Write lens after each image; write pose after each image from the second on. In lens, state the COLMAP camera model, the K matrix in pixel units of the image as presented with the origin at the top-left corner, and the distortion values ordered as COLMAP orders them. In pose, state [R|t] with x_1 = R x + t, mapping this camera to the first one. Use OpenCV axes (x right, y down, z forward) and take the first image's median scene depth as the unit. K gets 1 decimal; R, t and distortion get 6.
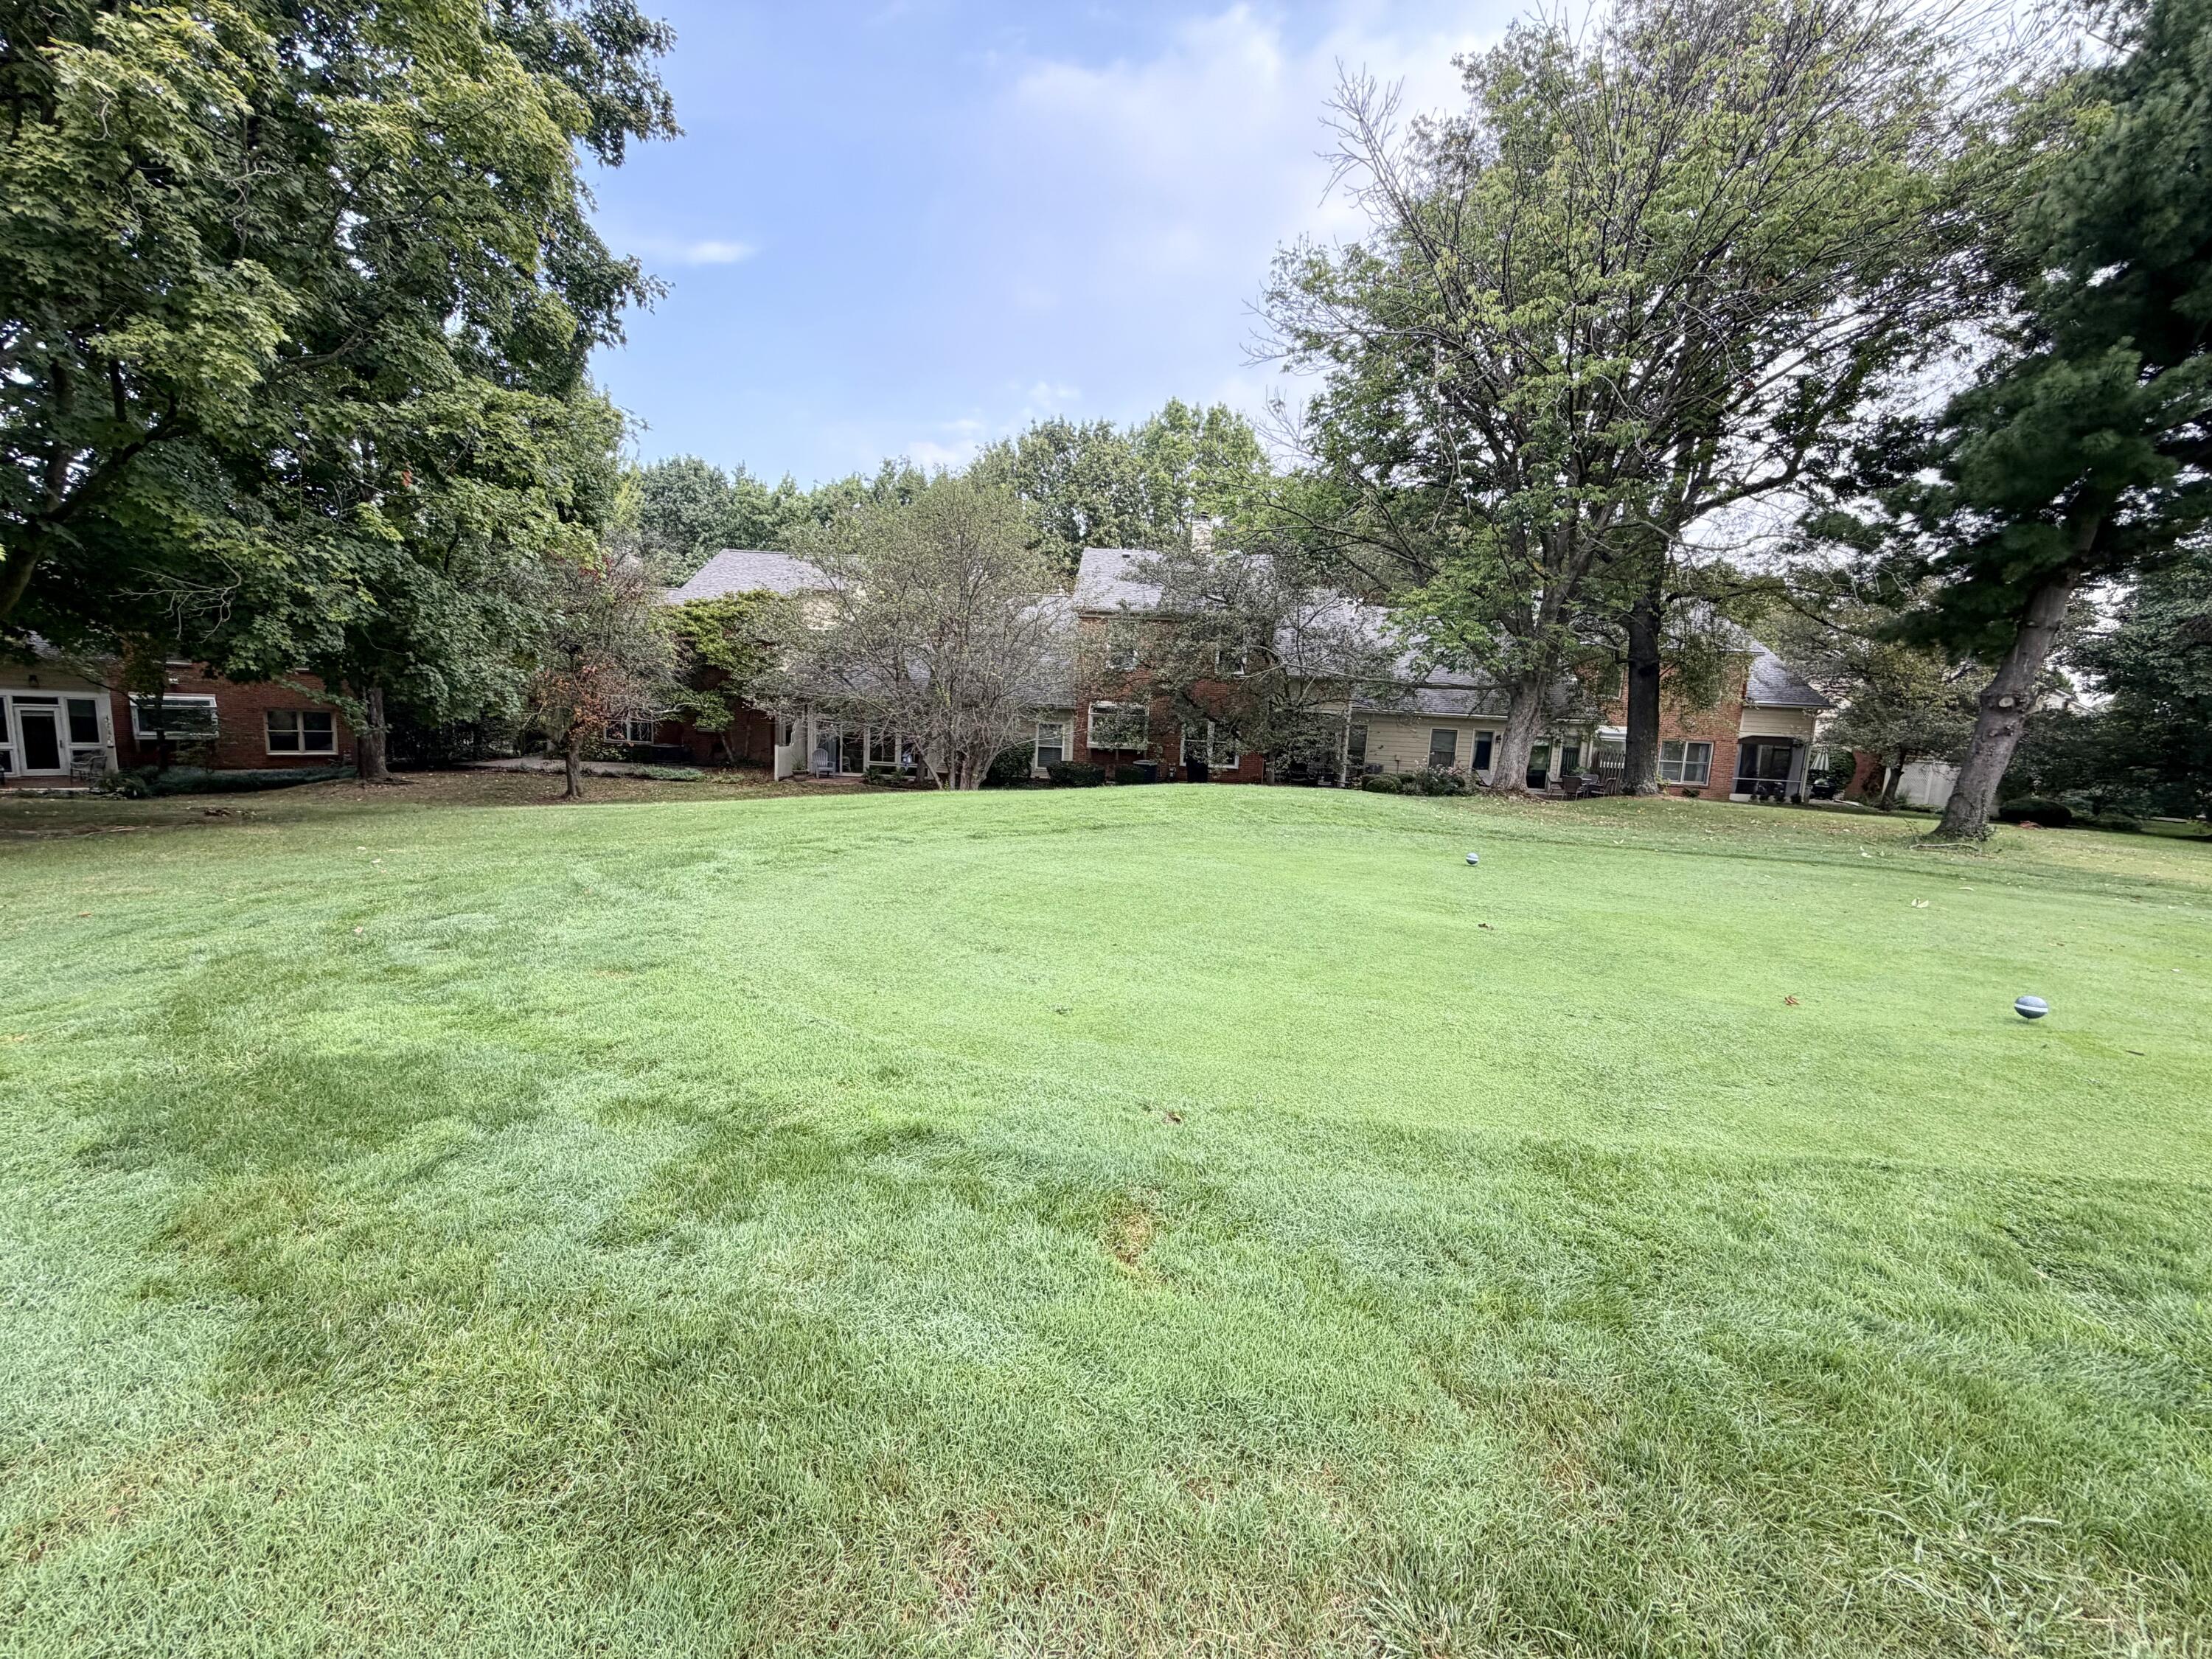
lens RADIAL K [[878.6, 0, 1104.0], [0, 878.6, 829.0], [0, 0, 1]] dist [-0.000354, 0.000415]
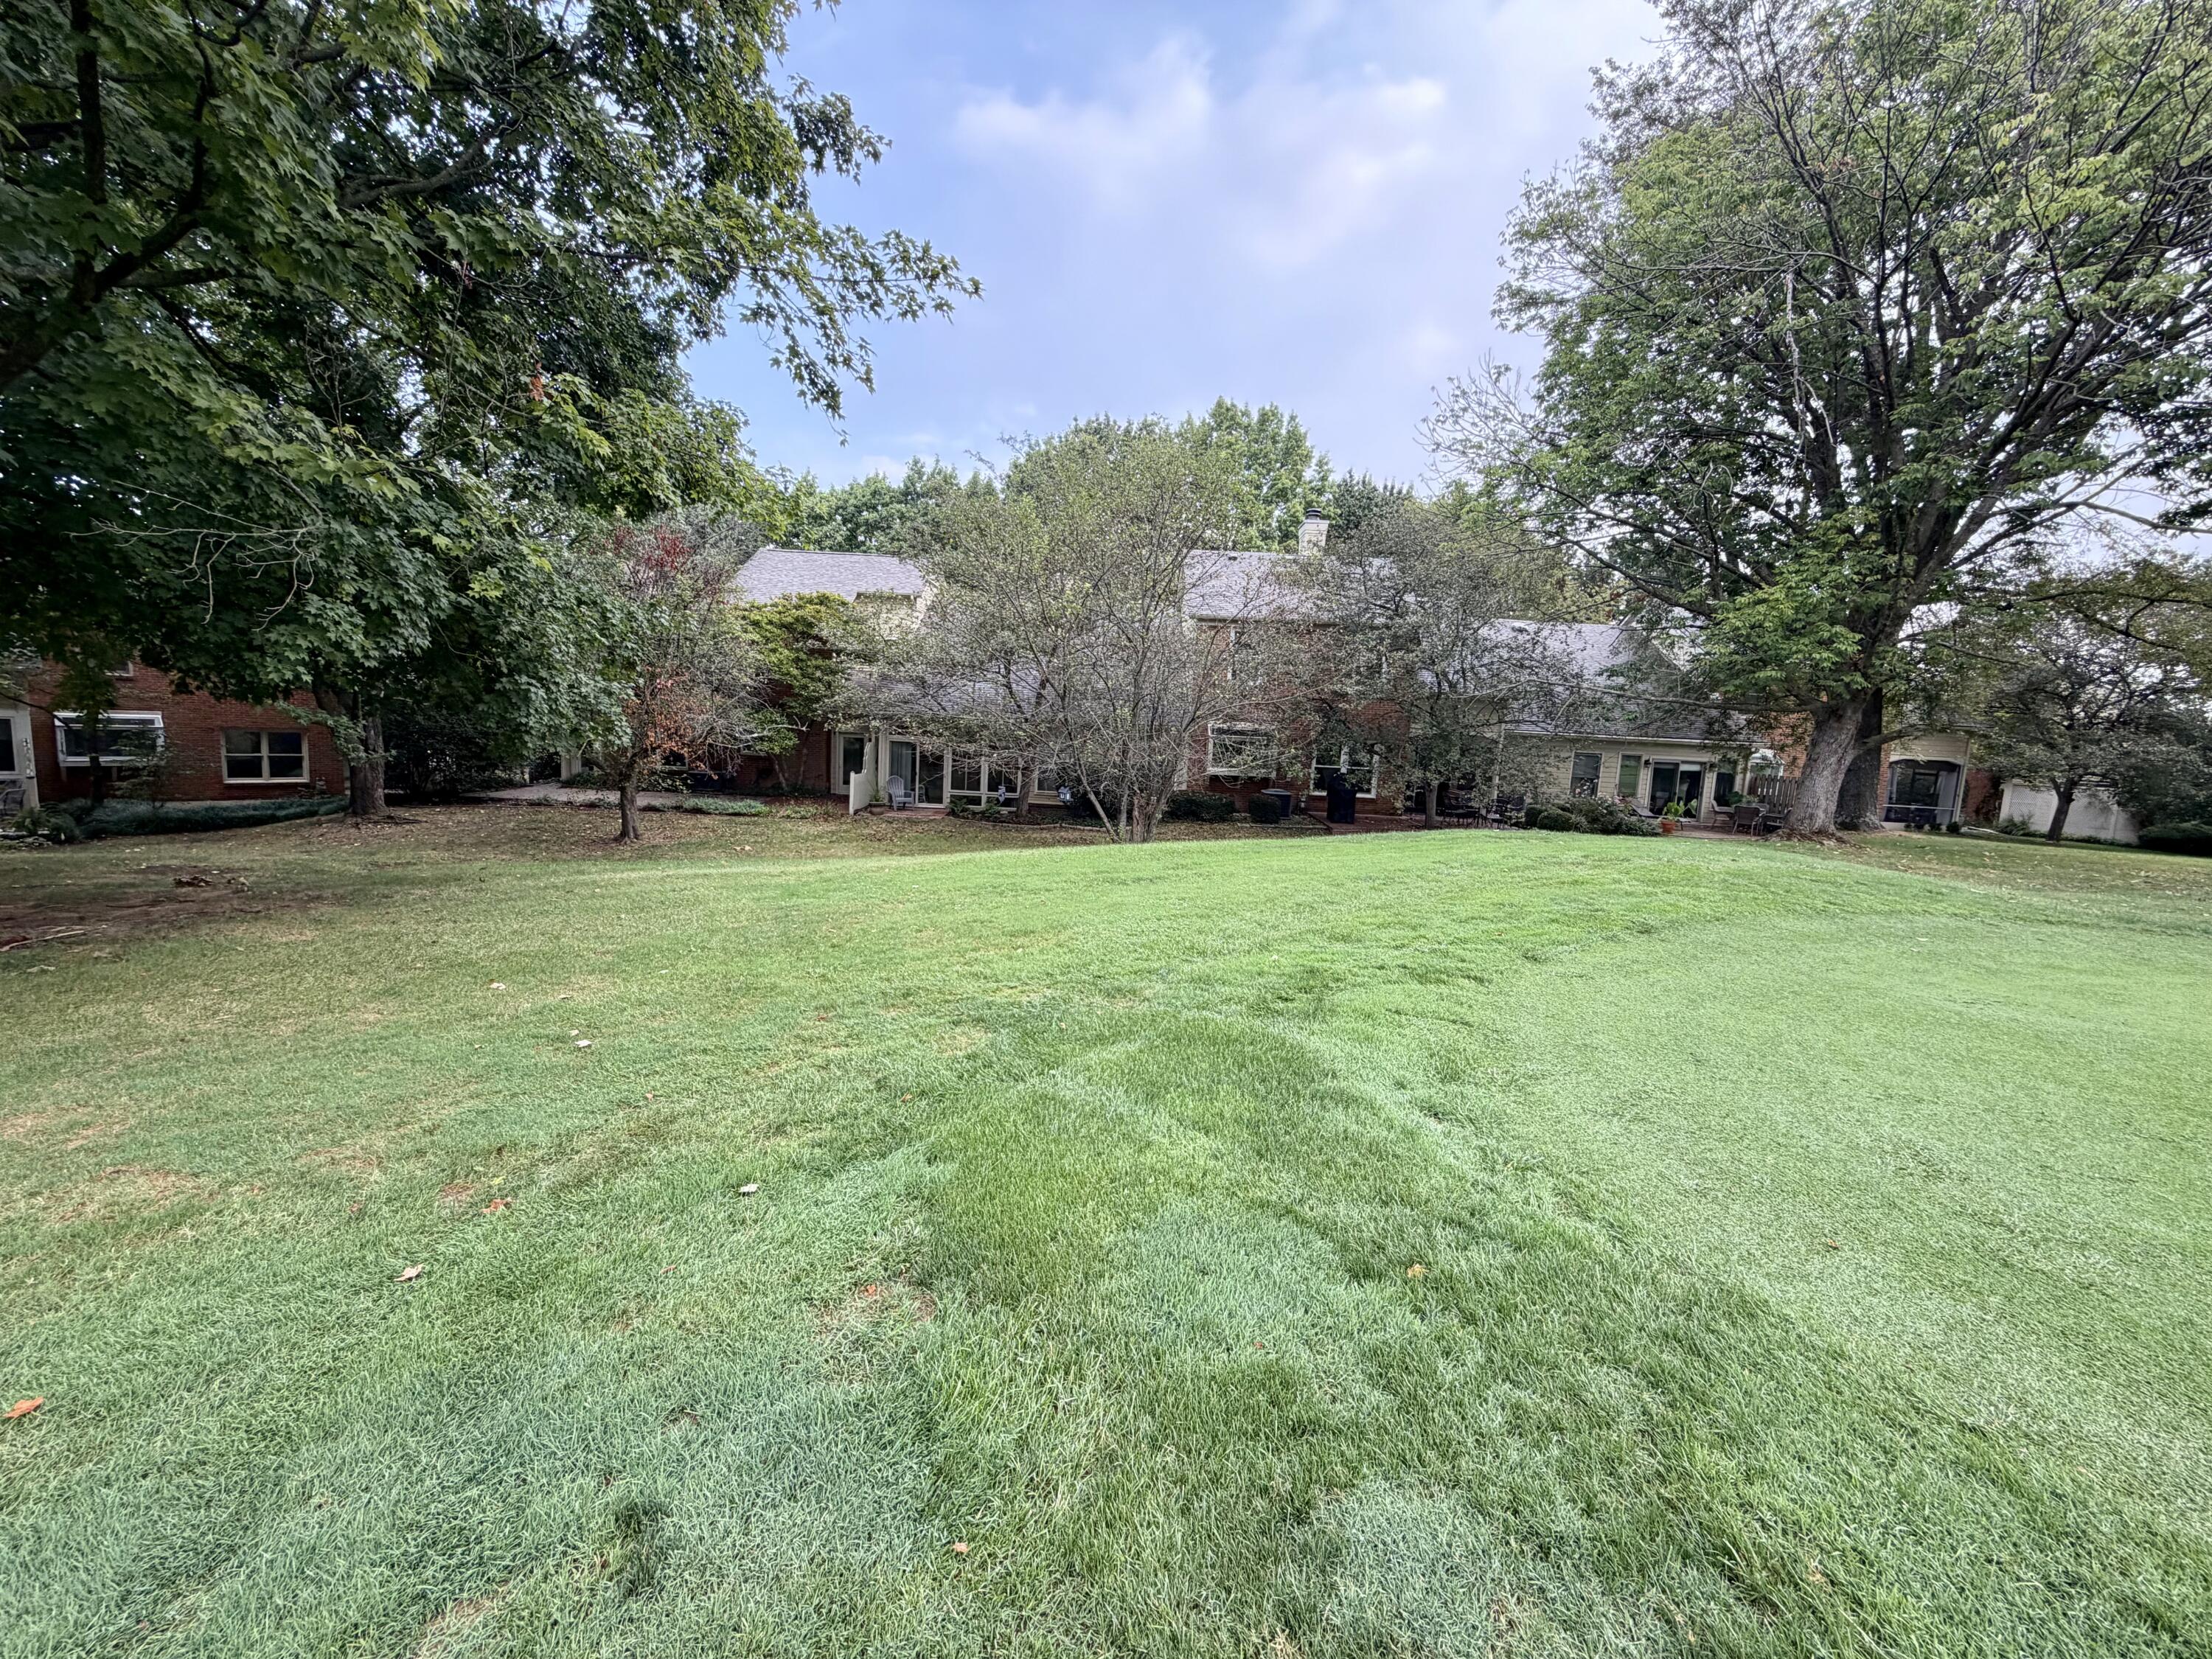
lens RADIAL K [[878.6, 0, 1107.0], [0, 878.6, 830.0], [0, 0, 1]] dist [-0.000354, 0.000415]
pose [[0.998993, -0.003938, 0.044697, -0.166162], [0.004647, 0.999865, -0.015774, -0.025435], [-0.044629, 0.015966, 0.998876, 0.139987]]
